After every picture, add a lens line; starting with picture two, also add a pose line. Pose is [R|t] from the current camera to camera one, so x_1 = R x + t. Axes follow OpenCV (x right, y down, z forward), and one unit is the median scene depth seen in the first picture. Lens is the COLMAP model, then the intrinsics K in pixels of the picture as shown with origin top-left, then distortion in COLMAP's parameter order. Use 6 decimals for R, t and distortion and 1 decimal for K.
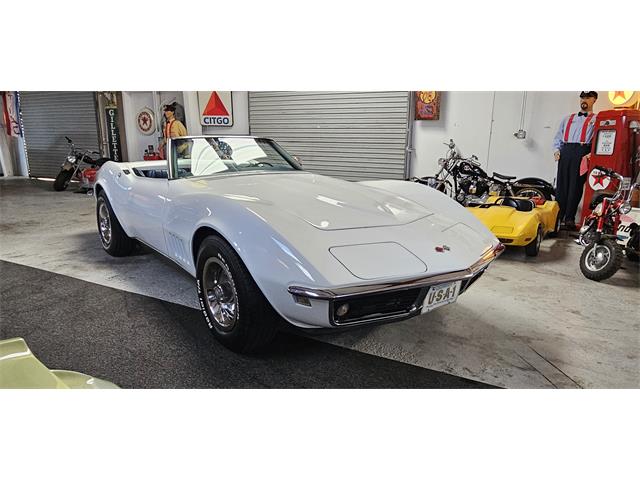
lens RADIAL K [[433.0, 0, 320.4], [0, 433.0, 242.9], [0, 0, 1]] dist [0.005139, -0.000595]
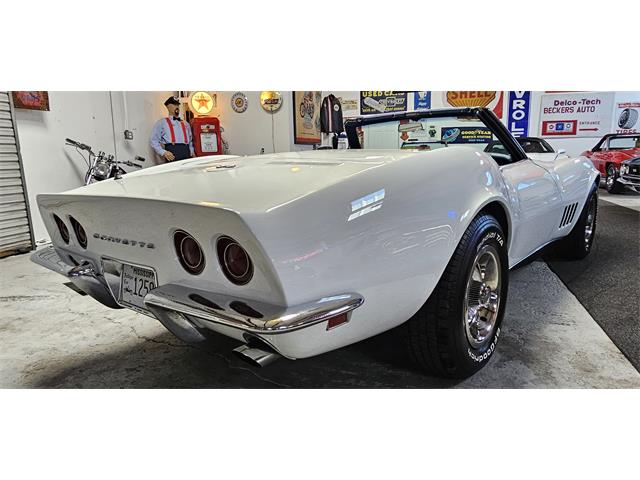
lens RADIAL K [[433.0, 0, 320.4], [0, 433.0, 242.9], [0, 0, 1]] dist [0.005139, -0.000595]
pose [[-0.195538, -0.199956, 0.960095, -0.667171], [0.250625, 0.936296, 0.246043, -0.184041], [-0.948131, 0.288735, -0.132968, 0.929701]]
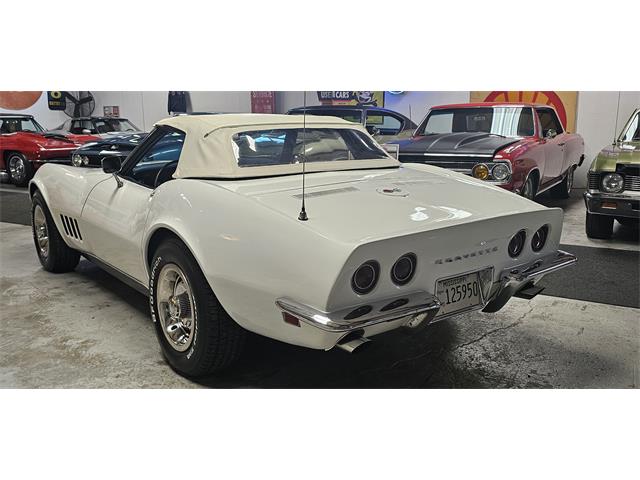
lens RADIAL K [[602.0, 0, 327.8], [0, 602.0, 238.9], [0, 0, 1]] dist [0.046381, -0.007102]
pose [[-0.999442, -0.018766, 0.027639, -0.292788], [-0.005429, 0.907557, 0.419895, -0.355474], [-0.032964, 0.419510, -0.907152, 1.426798]]
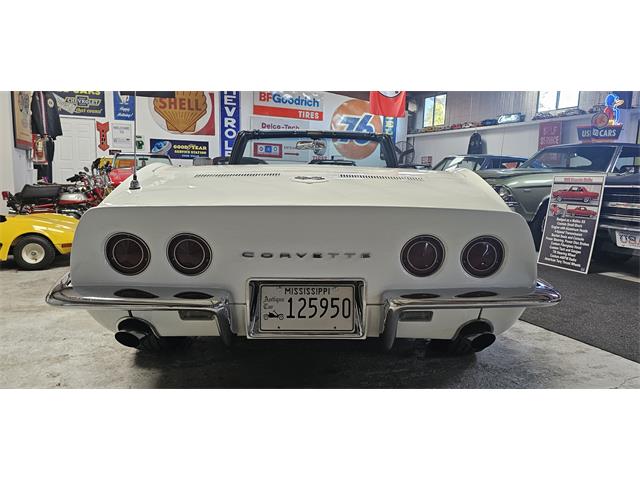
lens RADIAL K [[507.2, 0, 329.1], [0, 507.2, 242.0], [0, 0, 1]] dist [0.034917, -0.008236]
pose [[-0.786533, -0.112080, 0.607293, -0.569405], [0.113349, 0.940484, 0.320376, -0.247294], [-0.607057, 0.320823, -0.727018, 1.206910]]
